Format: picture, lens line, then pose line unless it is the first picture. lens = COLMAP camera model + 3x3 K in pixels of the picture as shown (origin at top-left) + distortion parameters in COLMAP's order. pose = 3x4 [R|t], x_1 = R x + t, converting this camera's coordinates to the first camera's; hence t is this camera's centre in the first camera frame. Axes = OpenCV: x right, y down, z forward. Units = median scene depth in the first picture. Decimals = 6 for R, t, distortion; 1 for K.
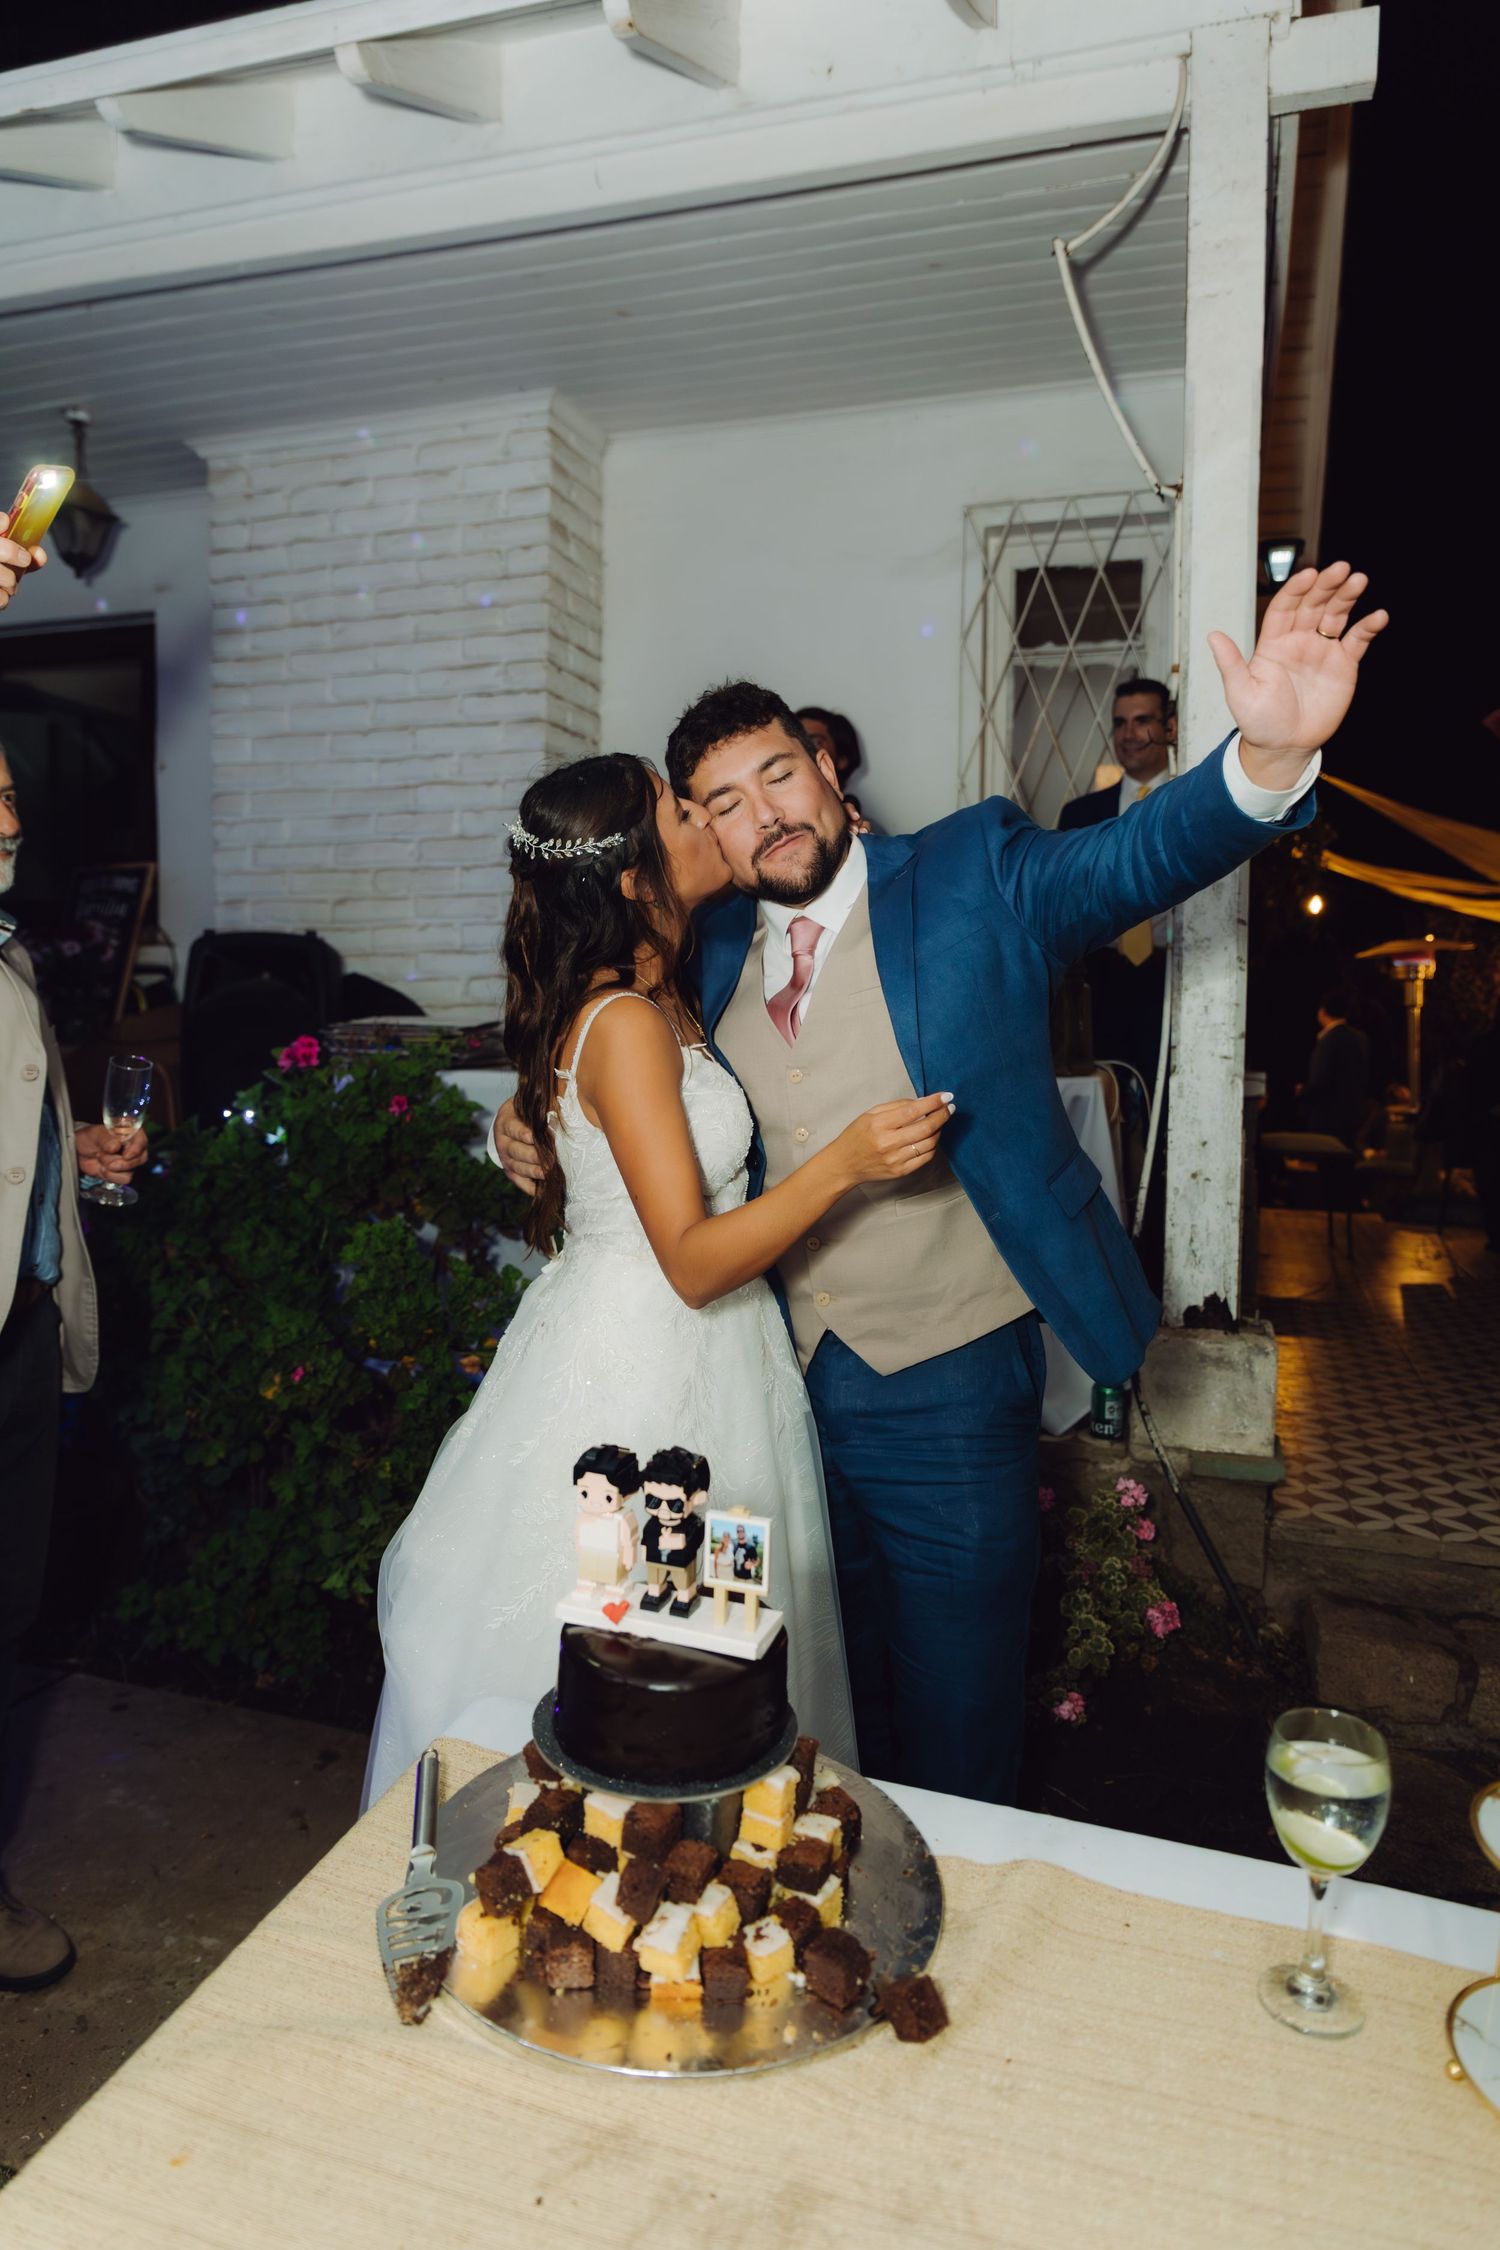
lens RADIAL K [[1488.0, 0, 750.0], [0, 1488.0, 1125.0], [0, 0, 1]] dist [-0.002169, 0.003383]
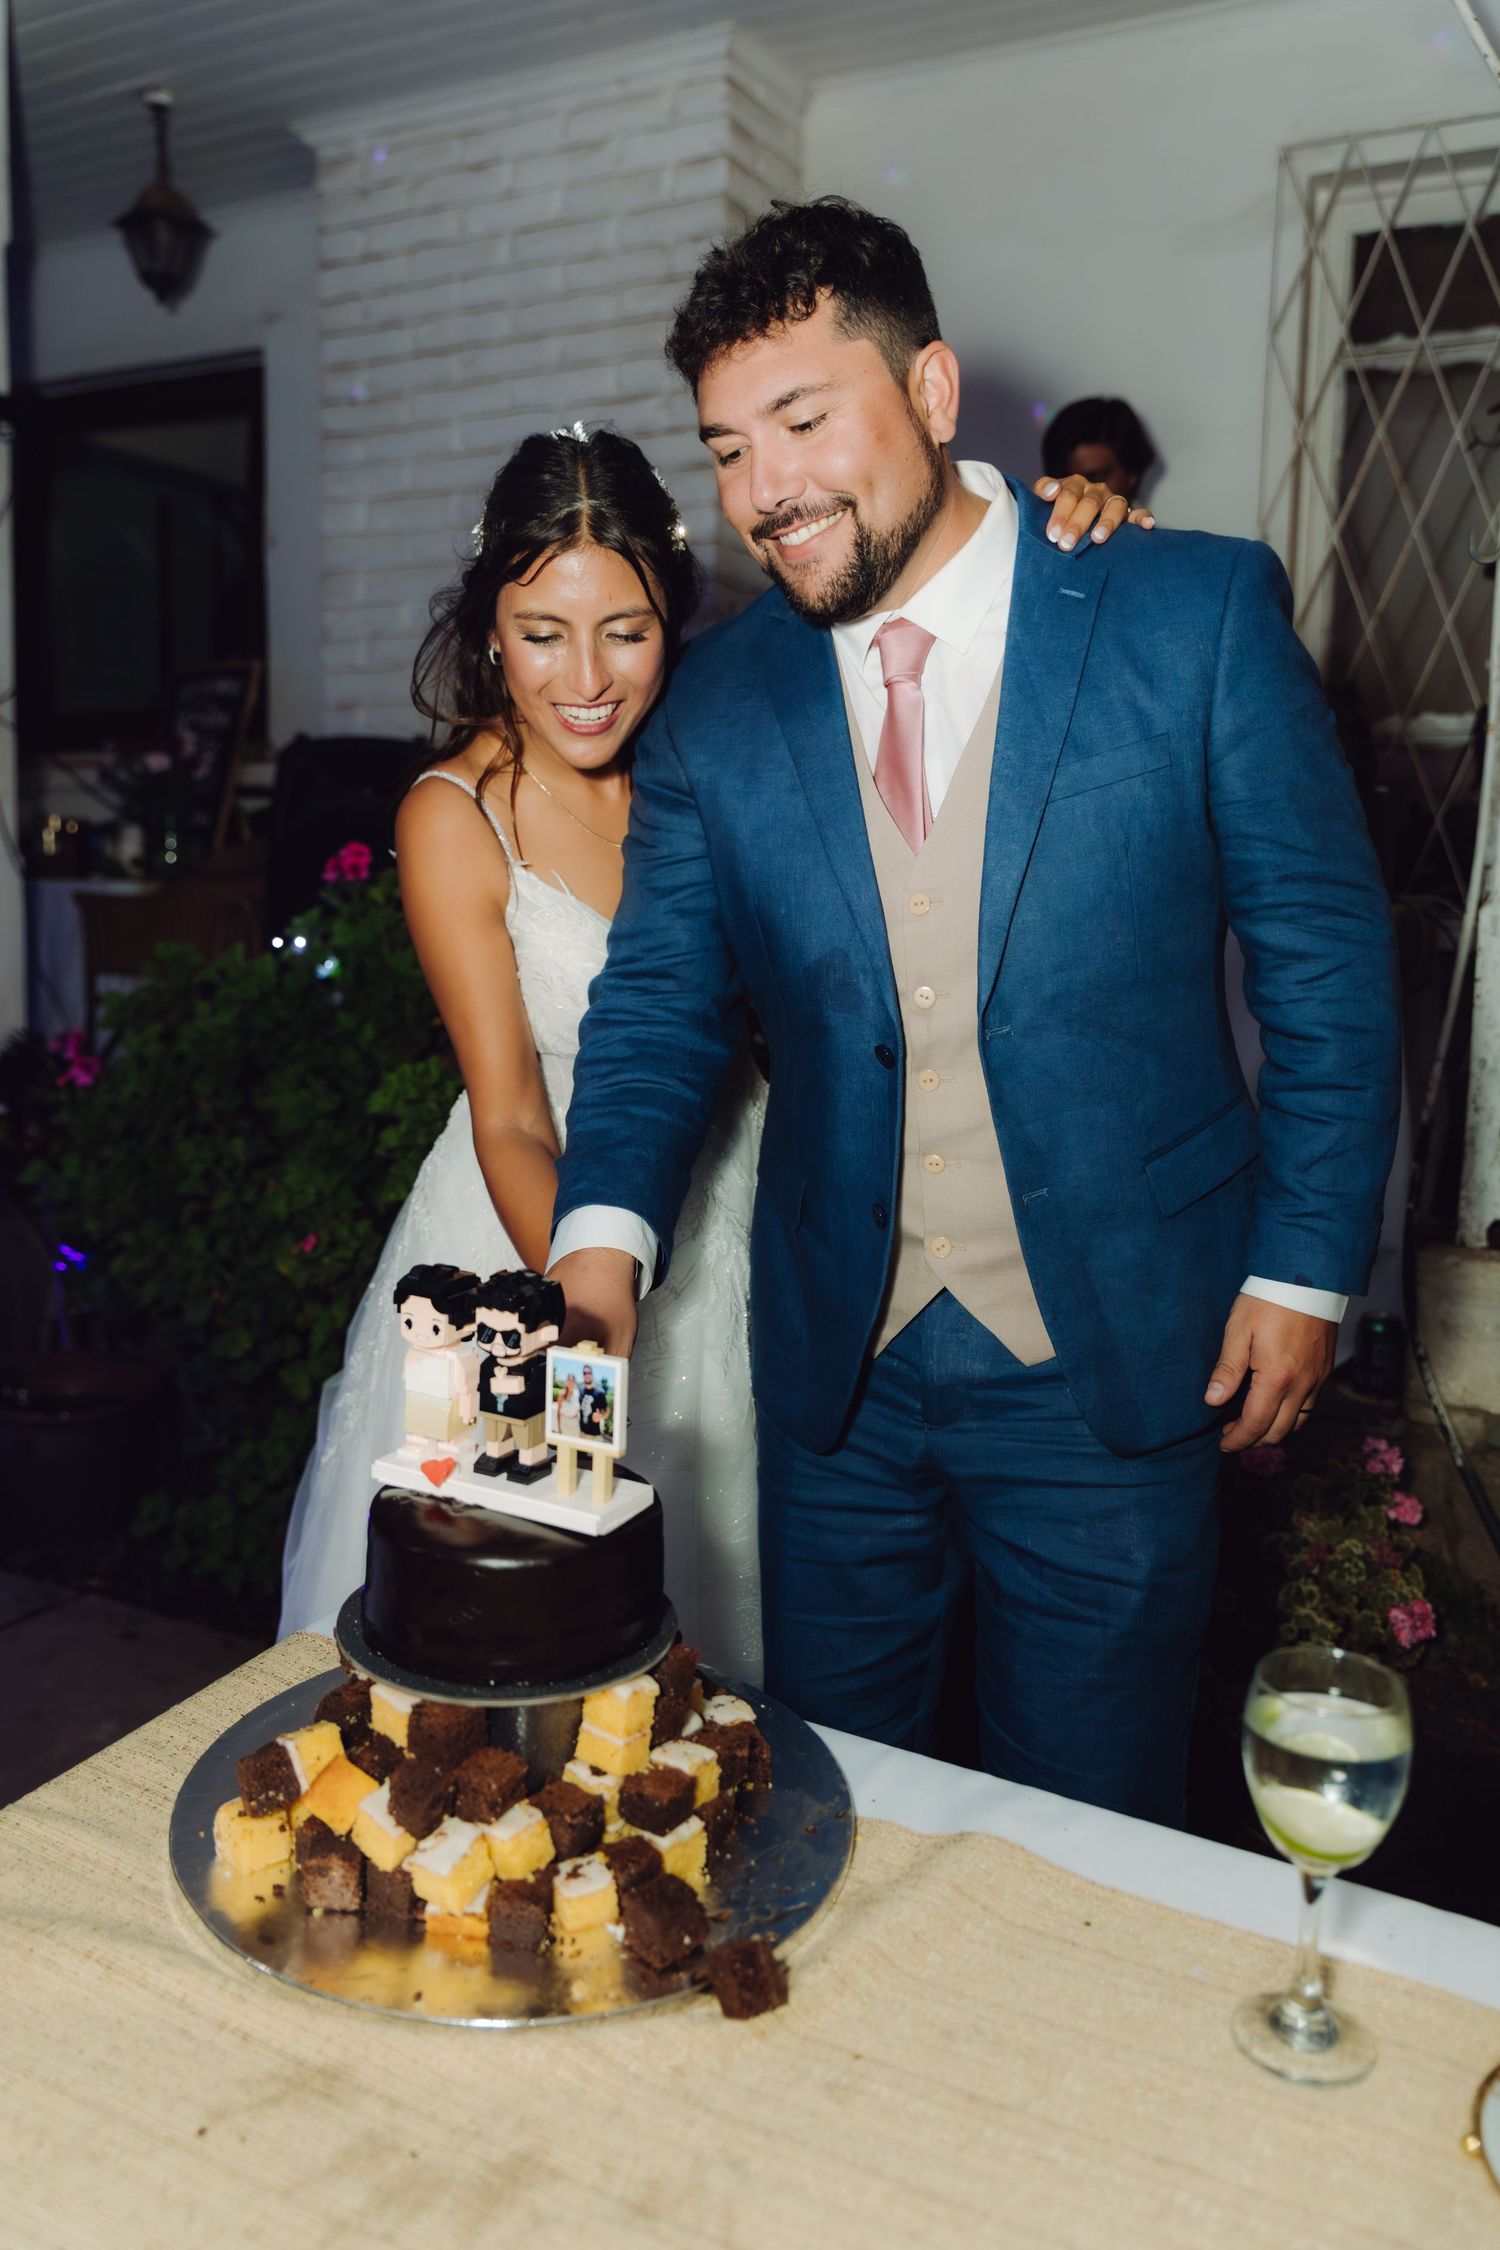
lens RADIAL K [[1871.3, 0, 750.0], [0, 1871.3, 1125.0], [0, 0, 1]] dist [0.025702, -0.011994]
pose [[0.984158, 0.030524, -0.174644, 0.112126], [-0.021576, 0.998366, 0.052905, 0.040307], [0.175974, -0.048299, 0.983209, 0.023793]]
